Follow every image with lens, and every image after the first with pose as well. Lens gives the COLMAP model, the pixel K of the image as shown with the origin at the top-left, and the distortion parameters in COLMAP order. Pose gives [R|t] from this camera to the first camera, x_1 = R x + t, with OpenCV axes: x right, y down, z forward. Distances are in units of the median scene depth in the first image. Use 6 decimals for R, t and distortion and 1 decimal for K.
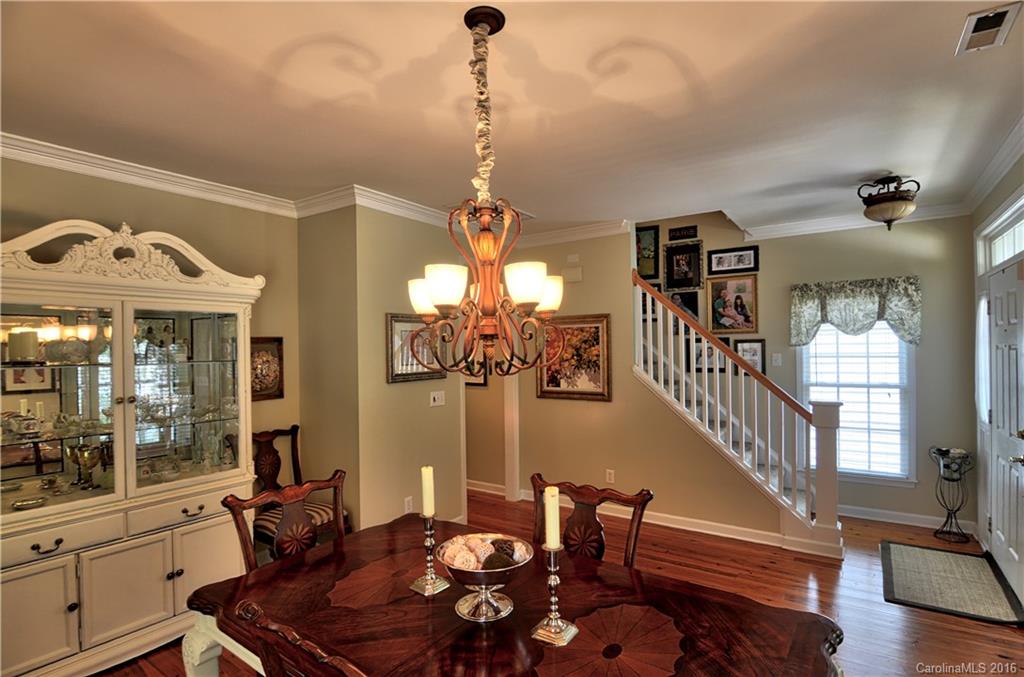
lens RADIAL K [[511.9, 0, 512.0], [0, 511.9, 338.5], [0, 0, 1]] dist [-0.009040, -0.007837]
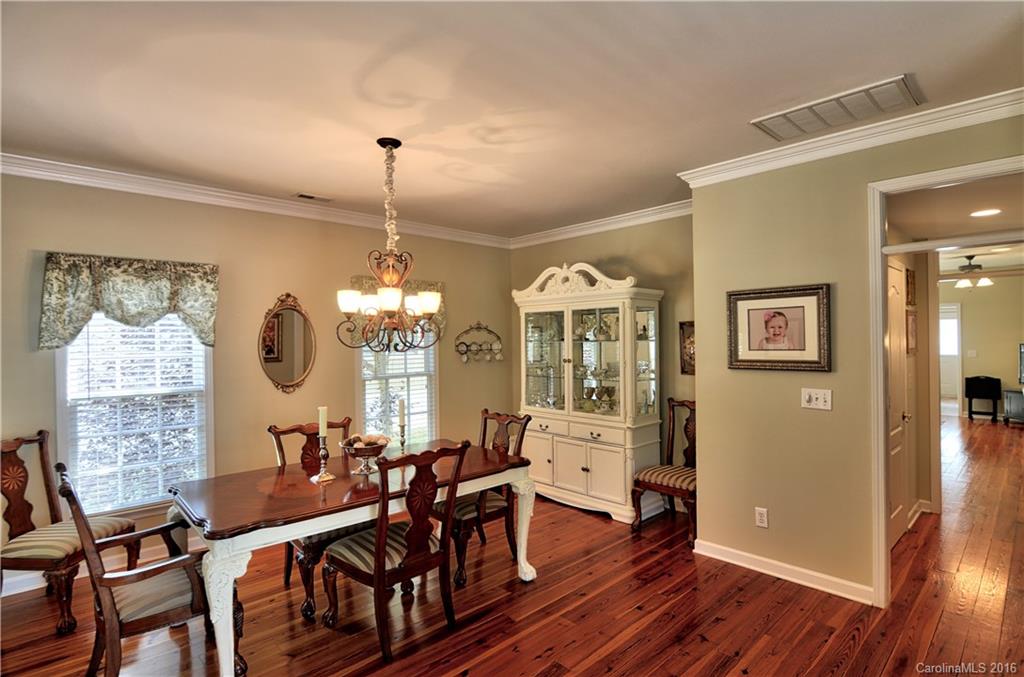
lens RADIAL K [[511.9, 0, 512.0], [0, 511.9, 338.5], [0, 0, 1]] dist [-0.009040, -0.007837]
pose [[-0.218252, 0.017356, -0.975738, 1.054841], [0.033723, 0.999379, 0.010233, 0.016339], [0.975310, -0.030672, -0.218702, 1.206957]]
